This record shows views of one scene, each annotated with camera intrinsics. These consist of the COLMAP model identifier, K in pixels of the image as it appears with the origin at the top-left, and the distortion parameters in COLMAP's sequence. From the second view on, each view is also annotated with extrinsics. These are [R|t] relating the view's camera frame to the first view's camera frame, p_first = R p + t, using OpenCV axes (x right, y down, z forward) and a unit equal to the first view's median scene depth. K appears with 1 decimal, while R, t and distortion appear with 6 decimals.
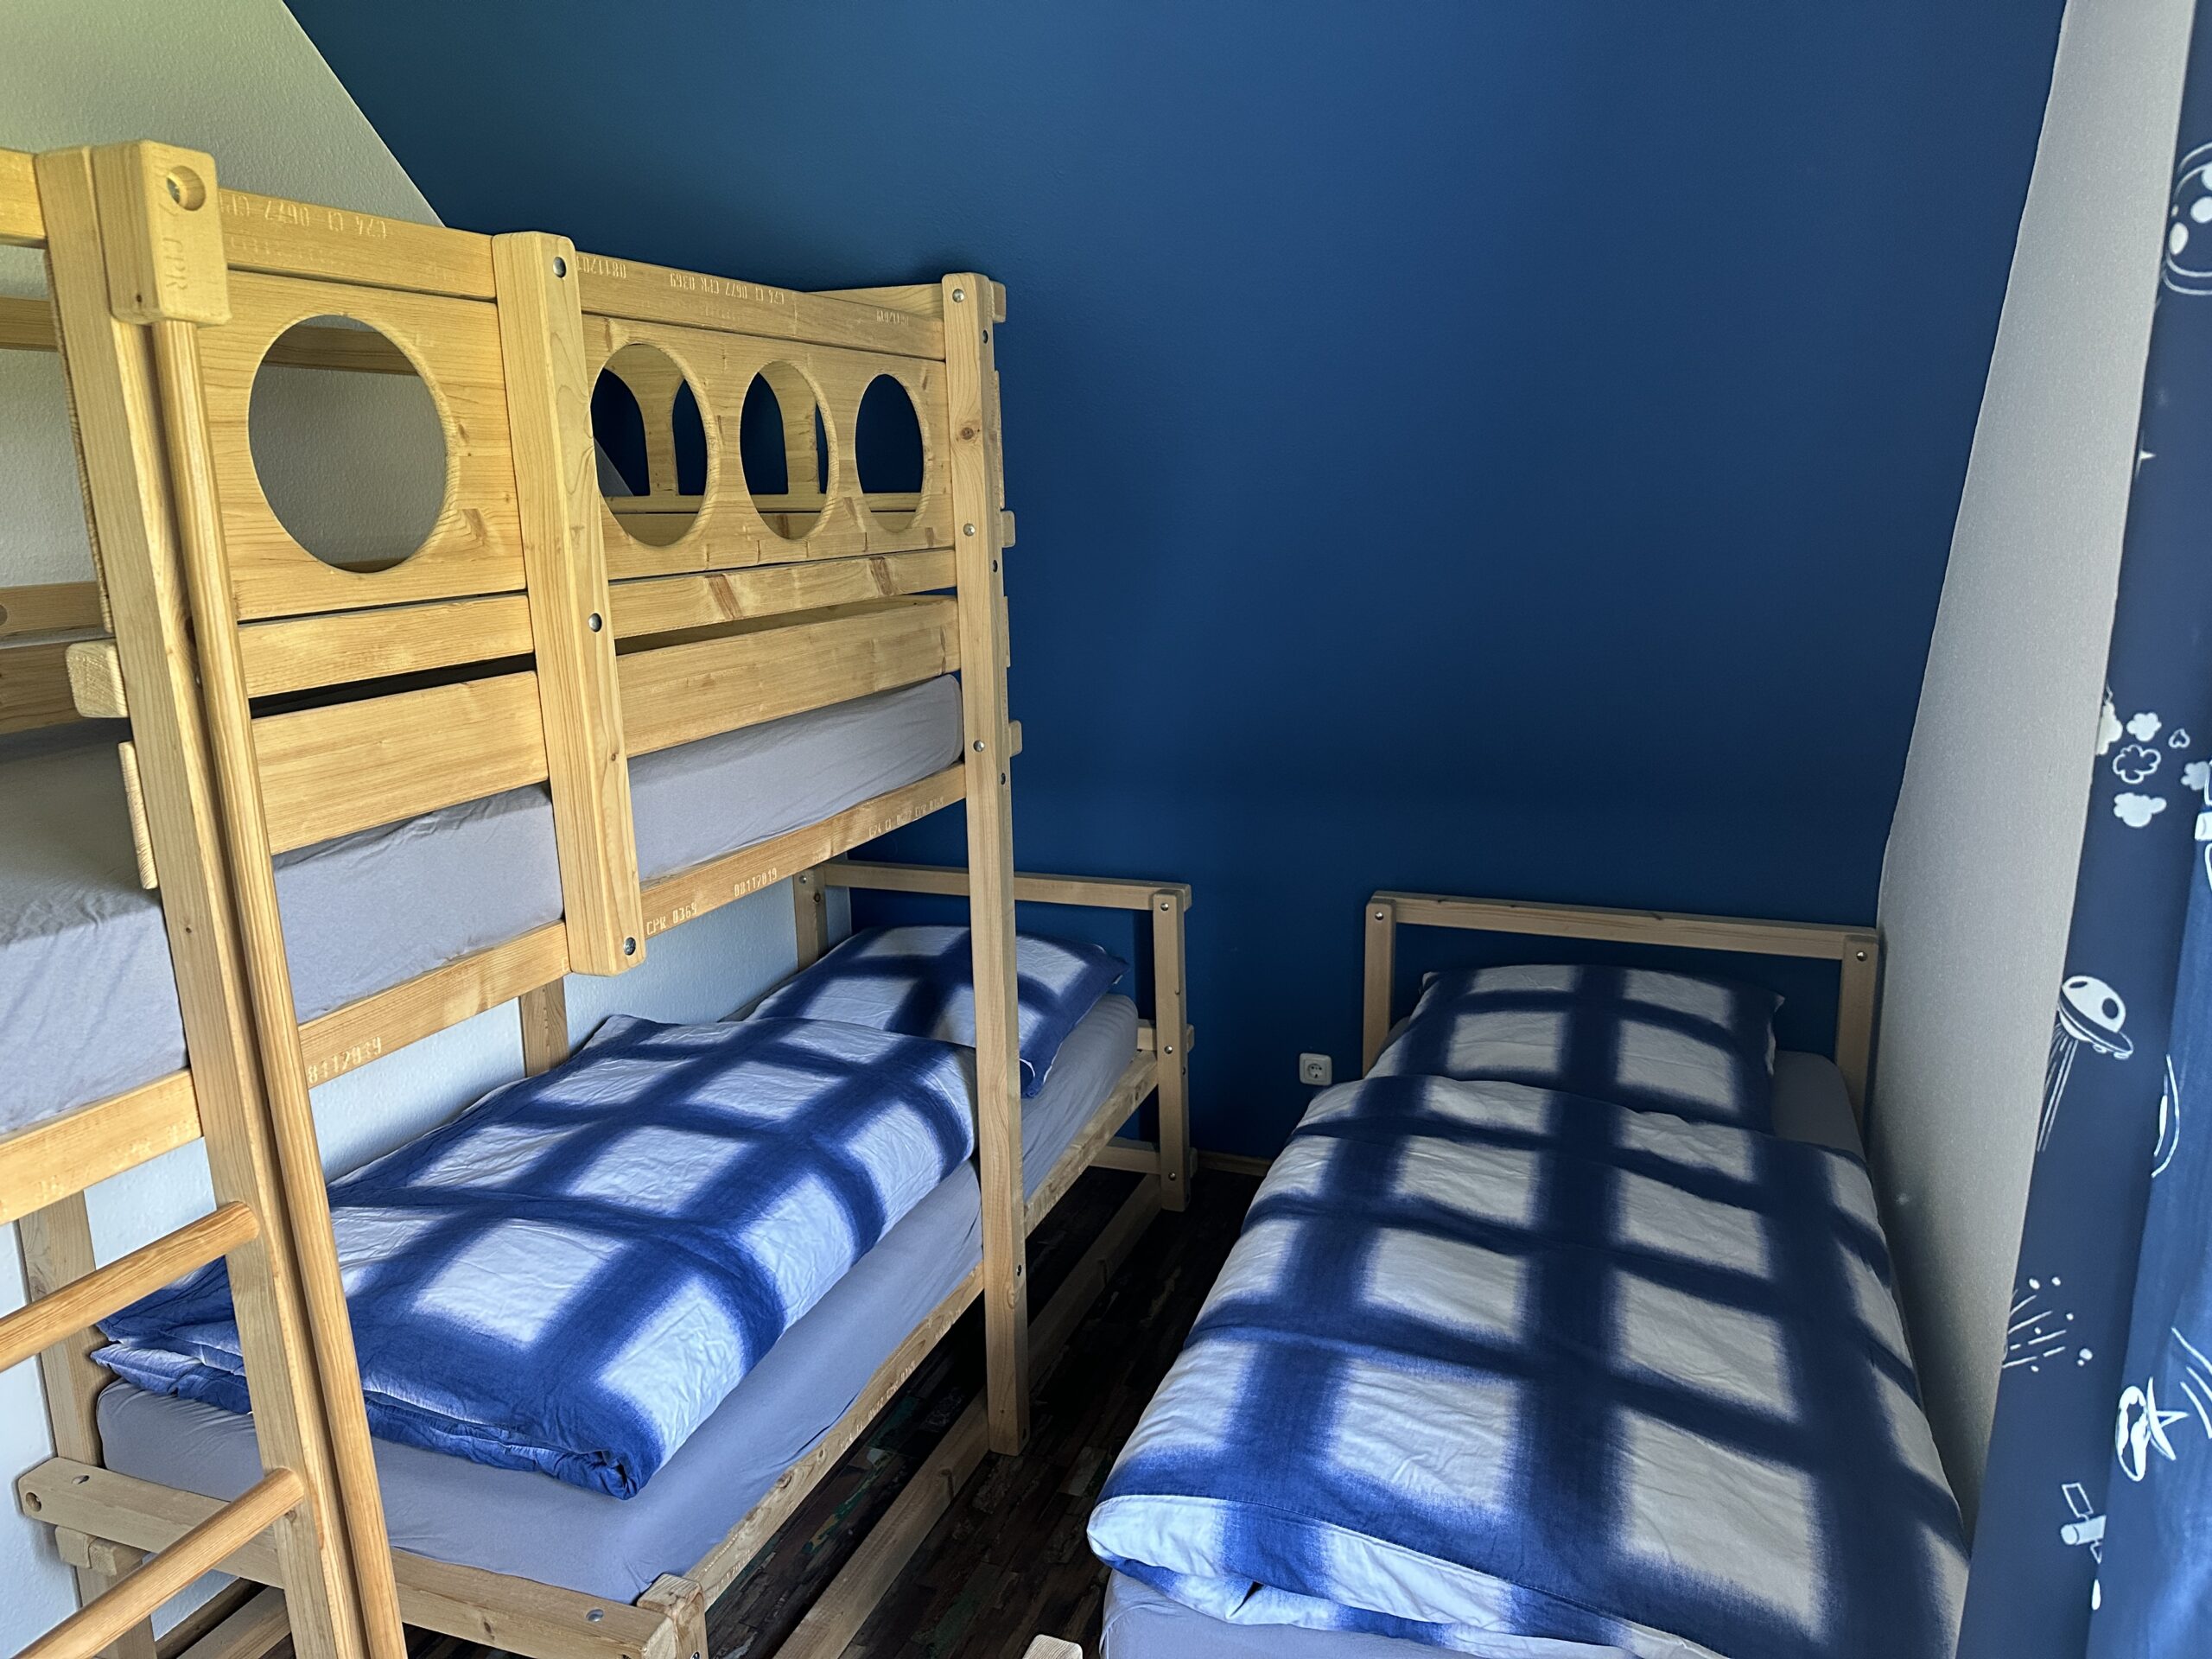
lens RADIAL K [[1521.9, 0, 1106.0], [0, 1521.9, 829.5], [0, 0, 1]] dist [0.080781, -0.122822]
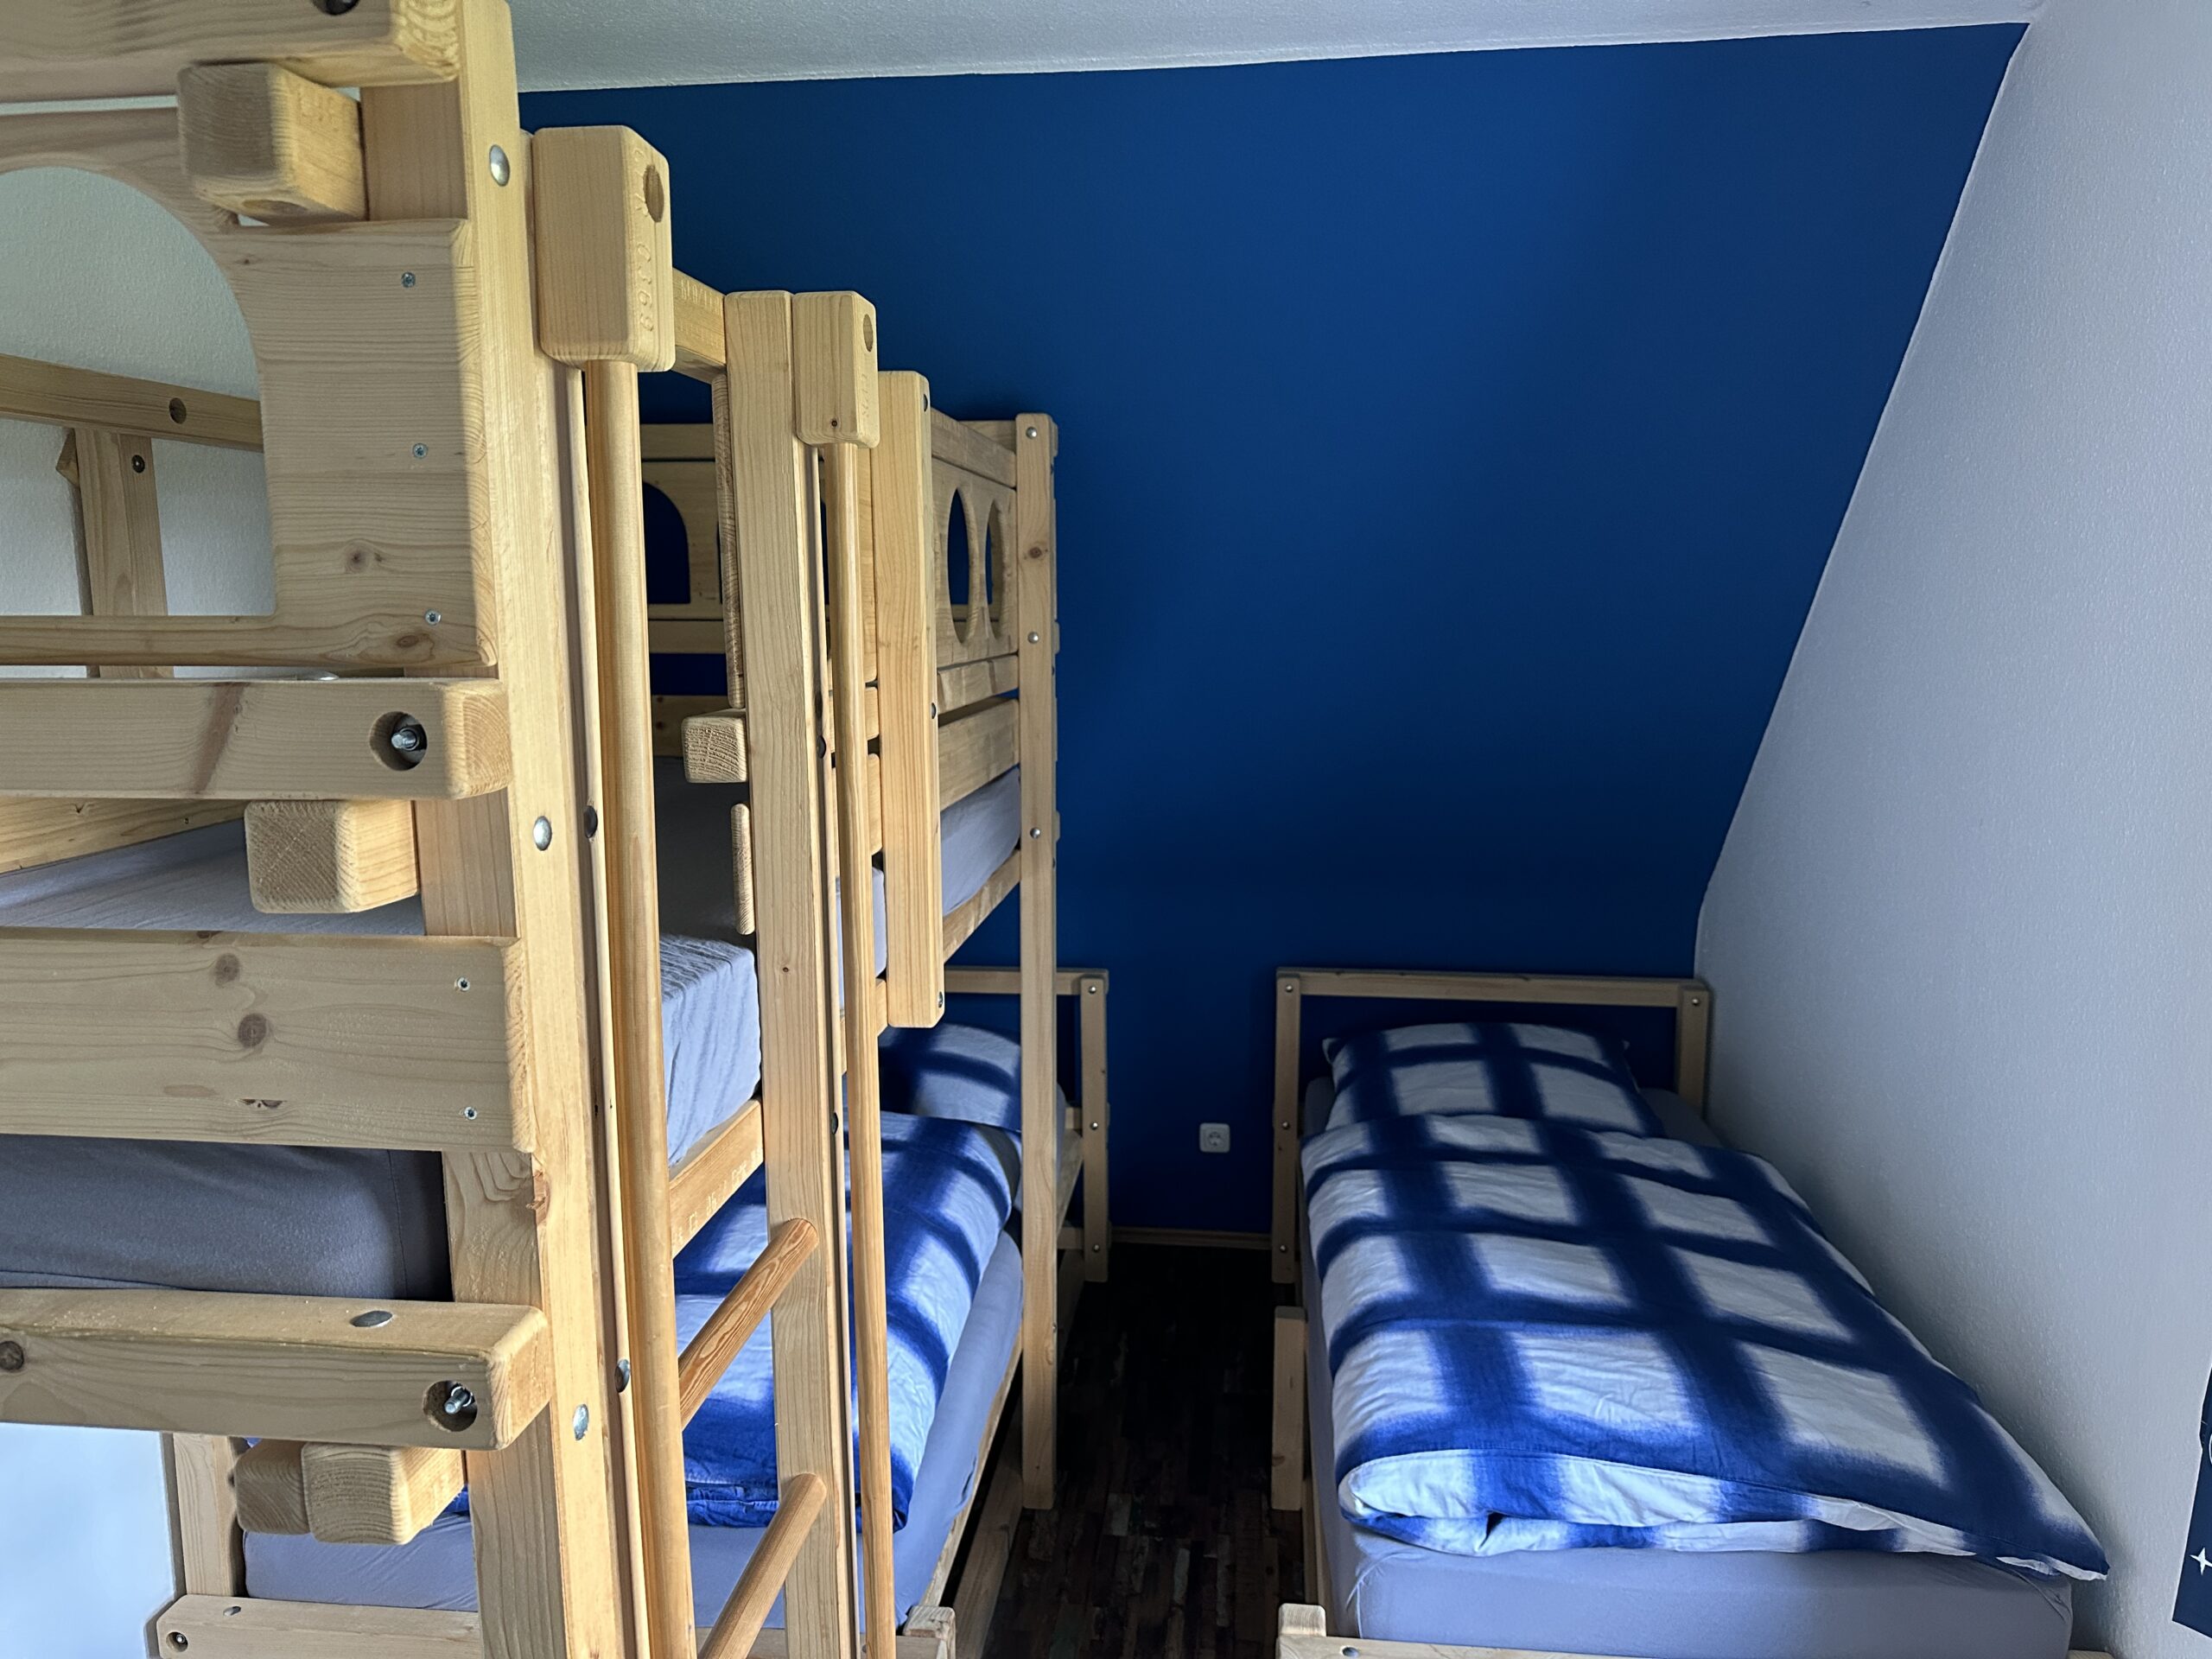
lens RADIAL K [[1522.5, 0, 1106.0], [0, 1522.5, 829.5], [0, 0, 1]] dist [0.049424, -0.088077]
pose [[0.970946, -0.018076, 0.238616, -0.407791], [0.036637, 0.996616, -0.073583, 0.034336], [-0.236478, 0.080187, 0.968322, -0.095430]]
